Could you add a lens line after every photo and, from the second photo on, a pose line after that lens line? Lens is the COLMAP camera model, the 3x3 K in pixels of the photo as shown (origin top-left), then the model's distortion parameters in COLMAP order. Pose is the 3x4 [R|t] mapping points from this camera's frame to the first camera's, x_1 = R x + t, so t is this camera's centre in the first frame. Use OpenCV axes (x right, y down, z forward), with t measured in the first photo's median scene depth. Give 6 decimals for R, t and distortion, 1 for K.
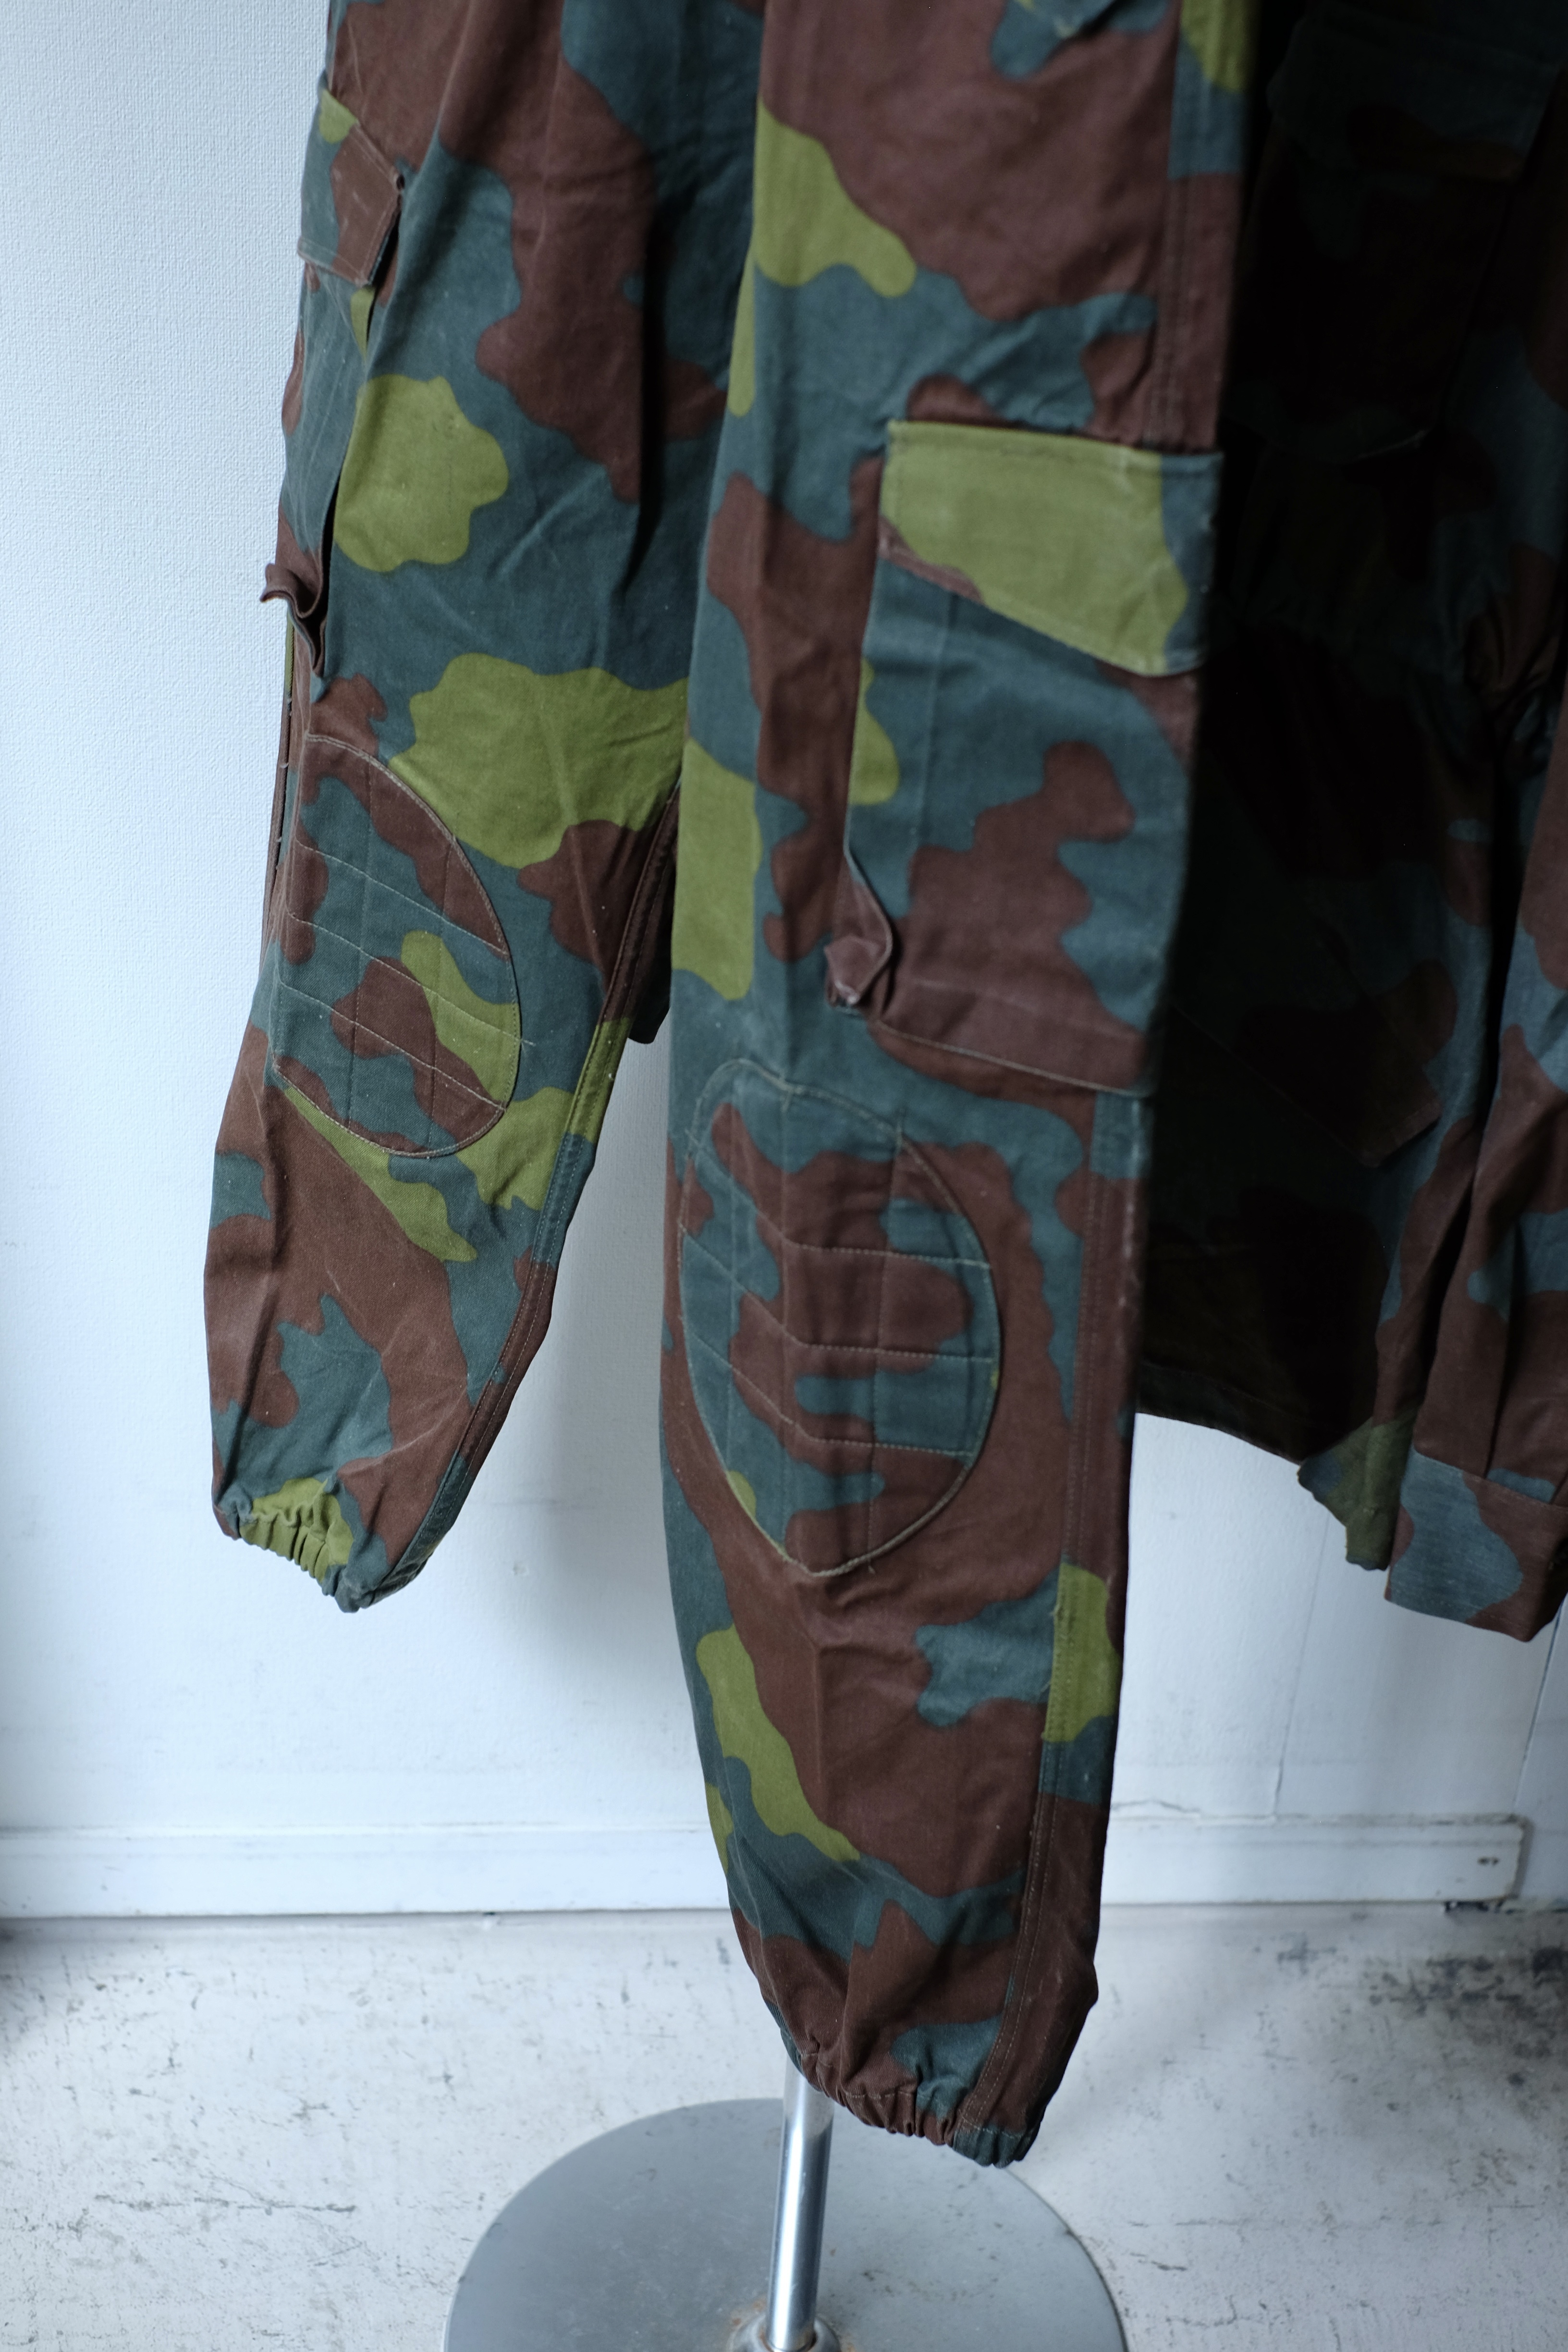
lens RADIAL K [[3626.0, 0, 735.4], [0, 3626.0, 1176.3], [0, 0, 1]] dist [-0.044405, -0.024434]
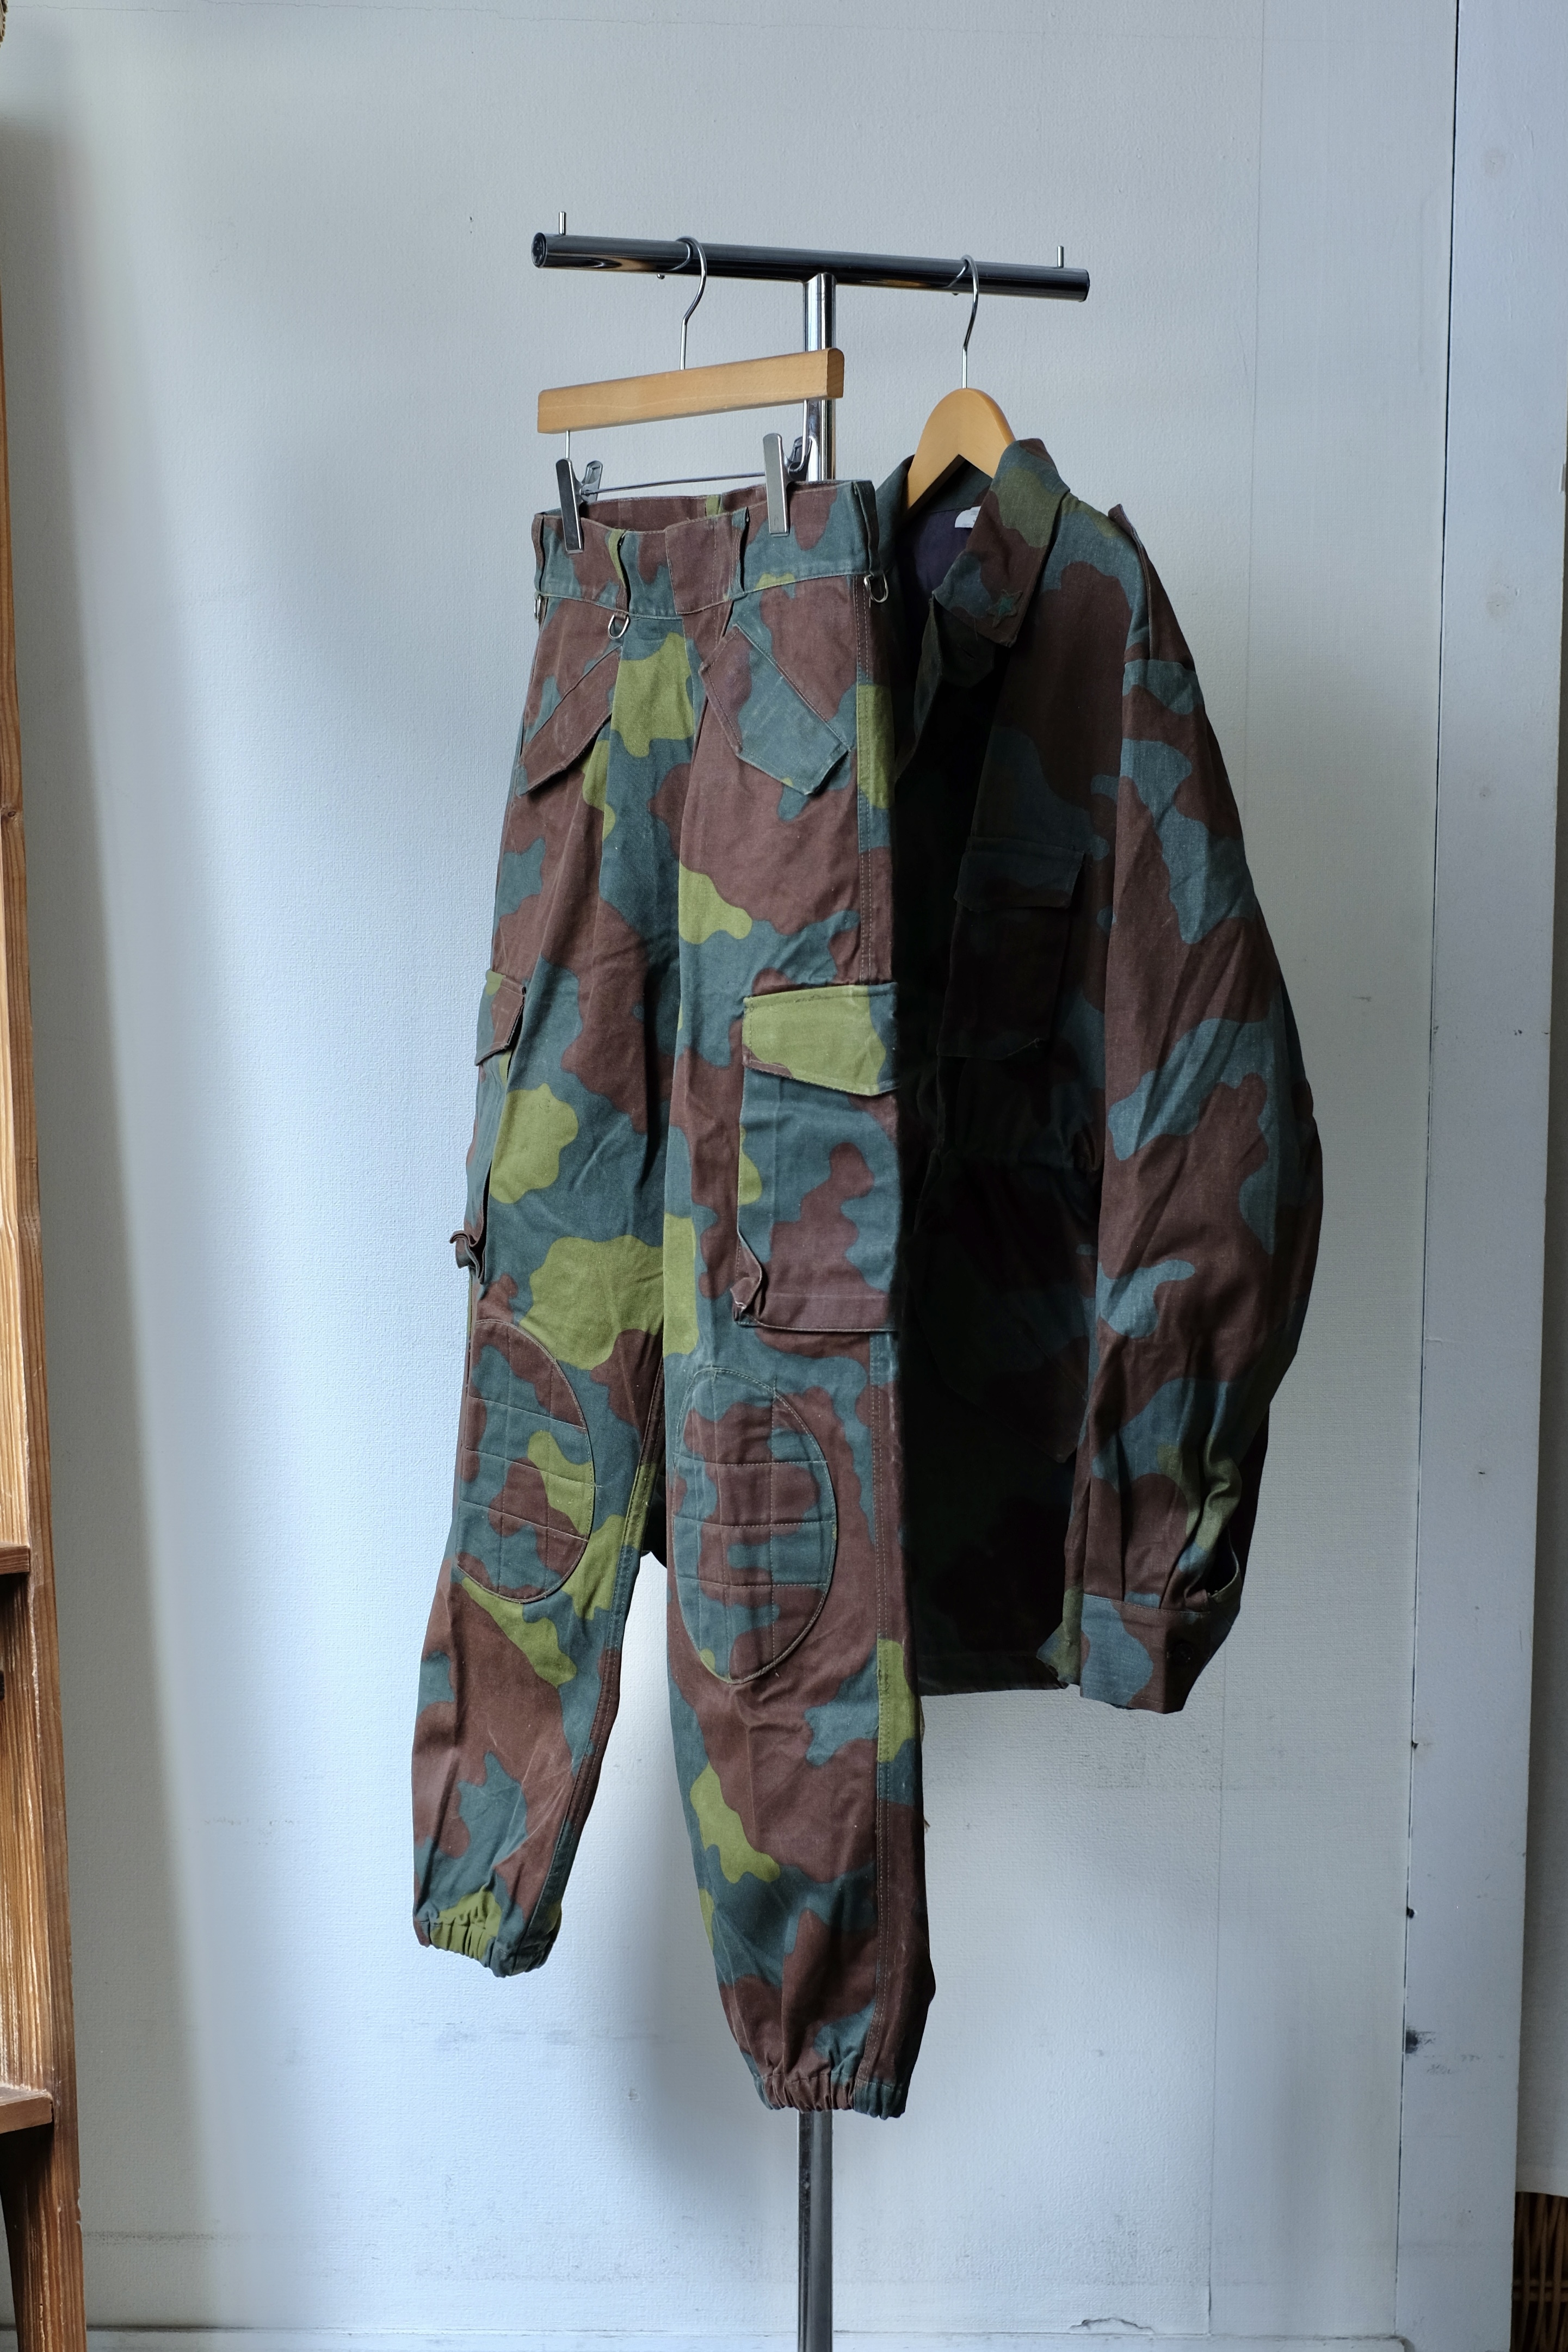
lens RADIAL K [[3705.4, 0, 784.0], [0, 3705.4, 1176.0], [0, 0, 1]] dist [-0.038685, -0.030242]
pose [[0.997230, -0.042656, -0.060936, 0.163828], [0.009544, 0.885831, -0.463911, 0.740660], [0.073768, 0.462044, 0.883784, -0.695003]]
